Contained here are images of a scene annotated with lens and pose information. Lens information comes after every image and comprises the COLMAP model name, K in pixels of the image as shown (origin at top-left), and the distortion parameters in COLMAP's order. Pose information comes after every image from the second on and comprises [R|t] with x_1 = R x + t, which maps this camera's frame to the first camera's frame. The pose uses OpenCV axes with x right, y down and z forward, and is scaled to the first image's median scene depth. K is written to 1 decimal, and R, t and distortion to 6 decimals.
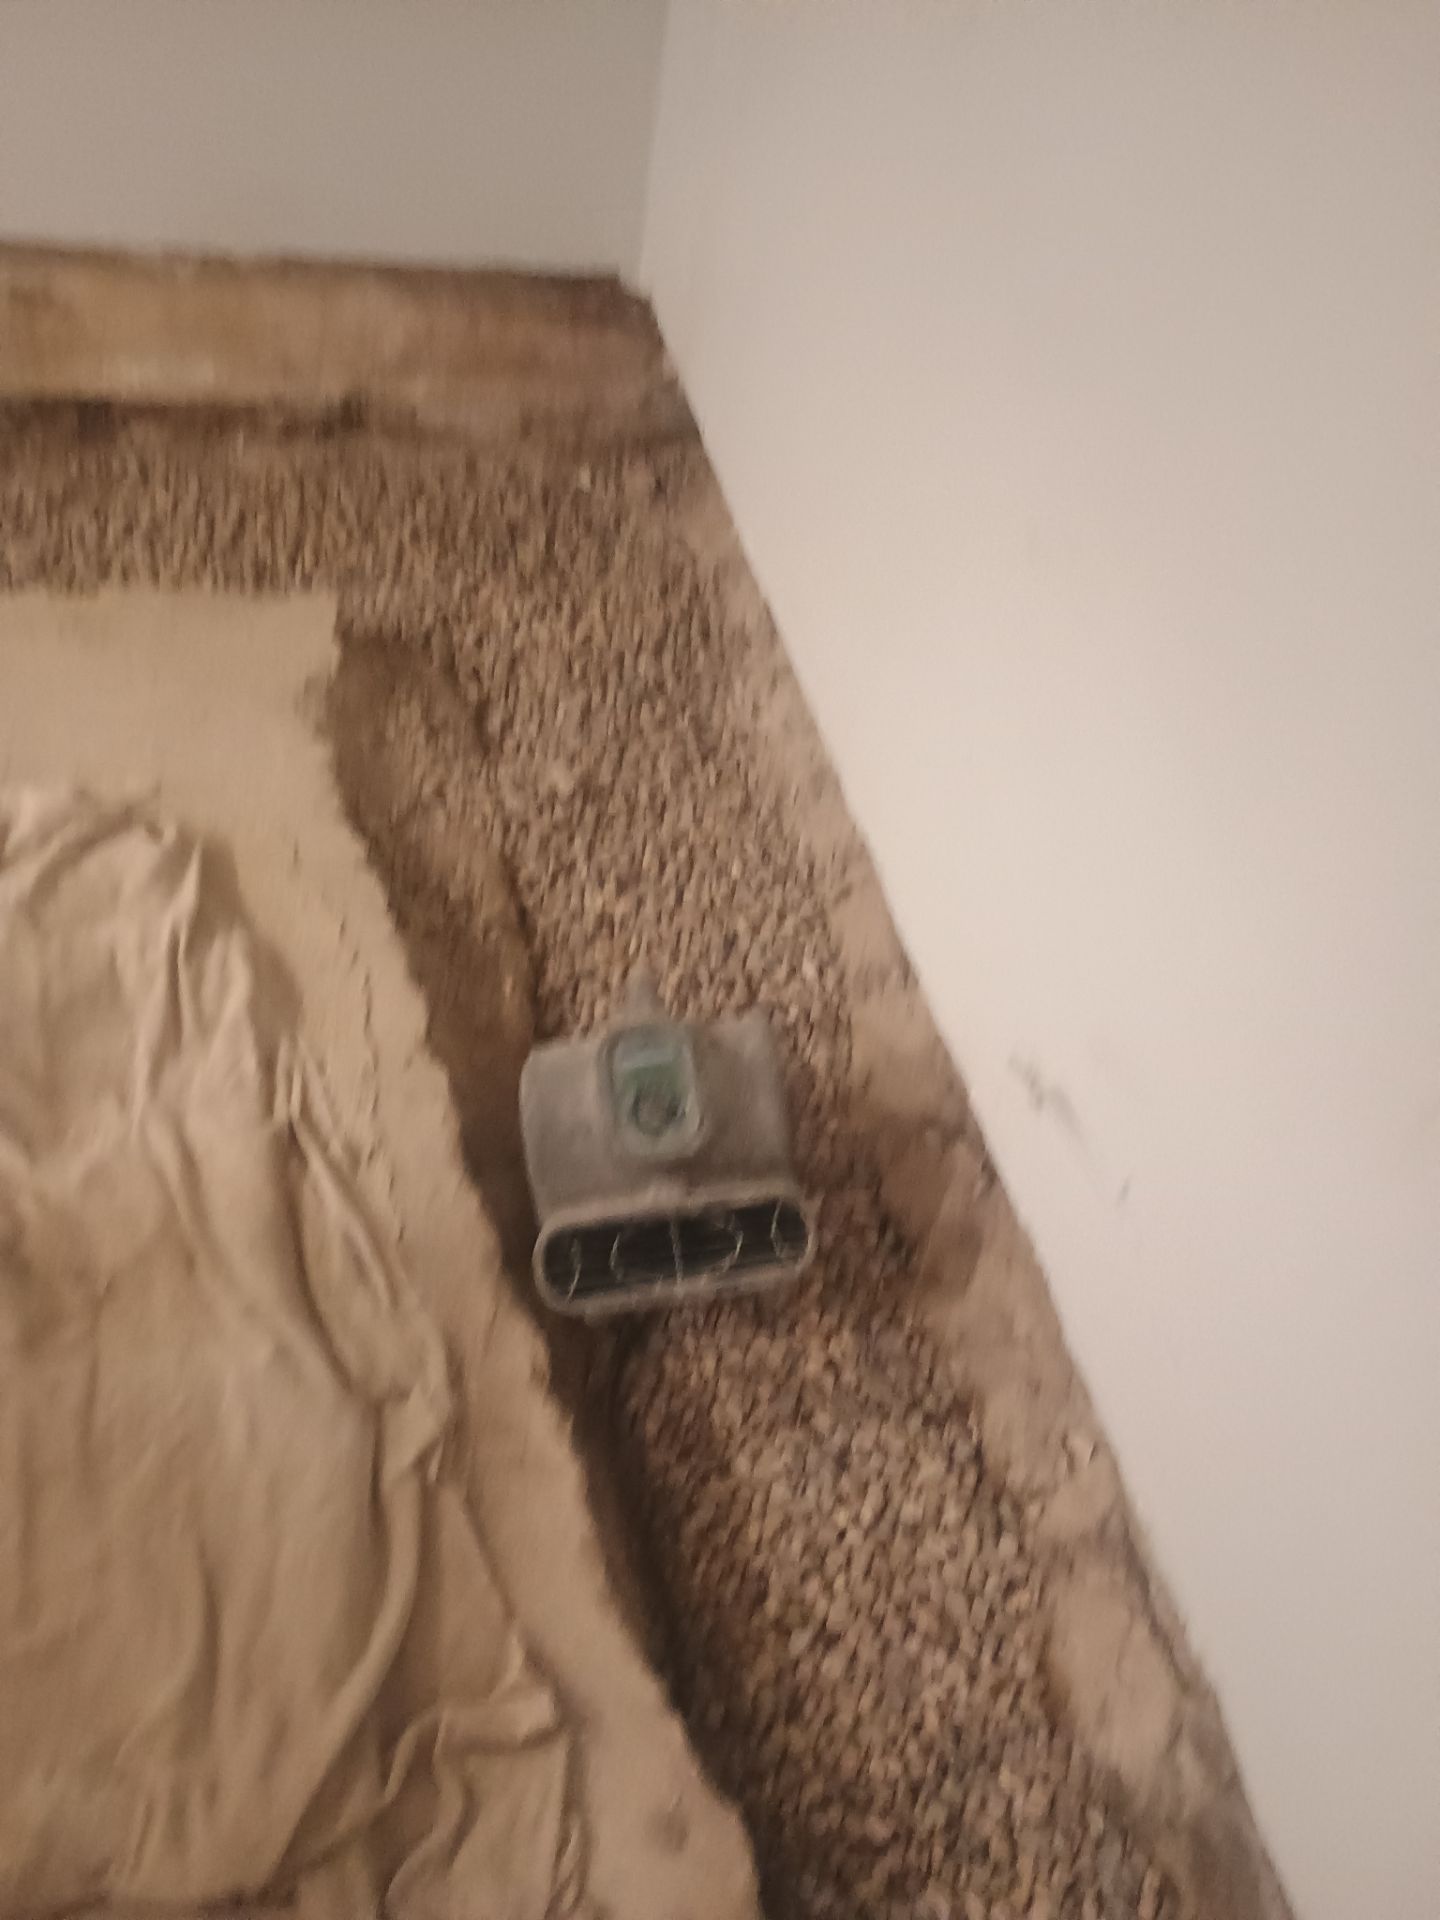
lens RADIAL K [[1529.9, 0, 720.0], [0, 1529.9, 960.0], [0, 0, 1]] dist [0.035067, -0.005821]
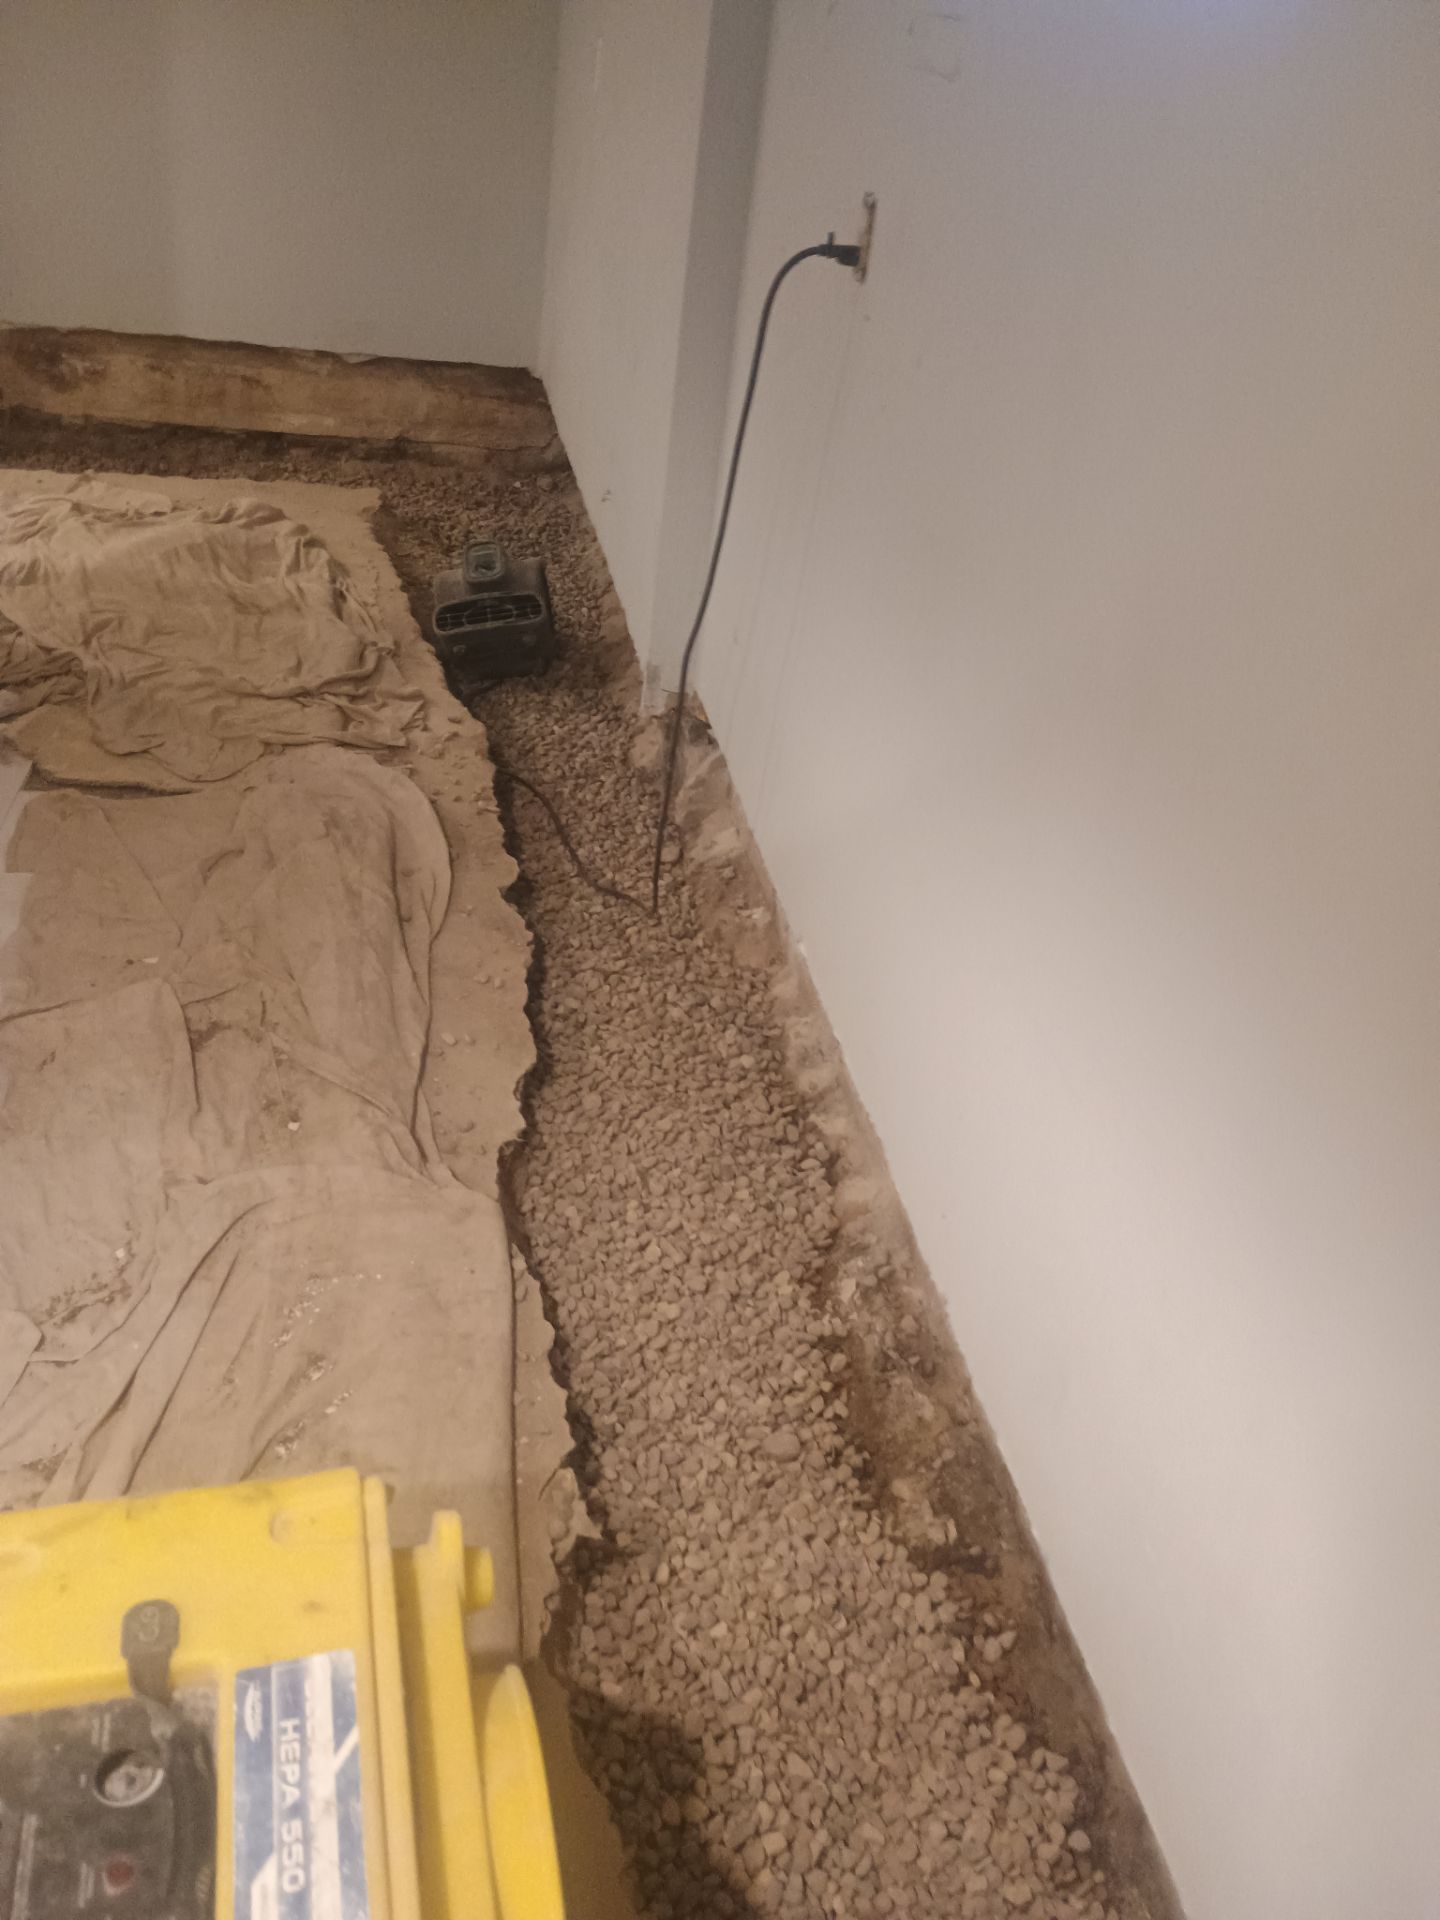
lens RADIAL K [[1529.9, 0, 720.0], [0, 1529.9, 960.0], [0, 0, 1]] dist [0.035067, -0.005821]
pose [[0.998656, -0.002601, -0.051758, 0.297170], [-0.011233, 0.964133, -0.265181, 0.869405], [0.050592, 0.265406, 0.962808, -0.774900]]
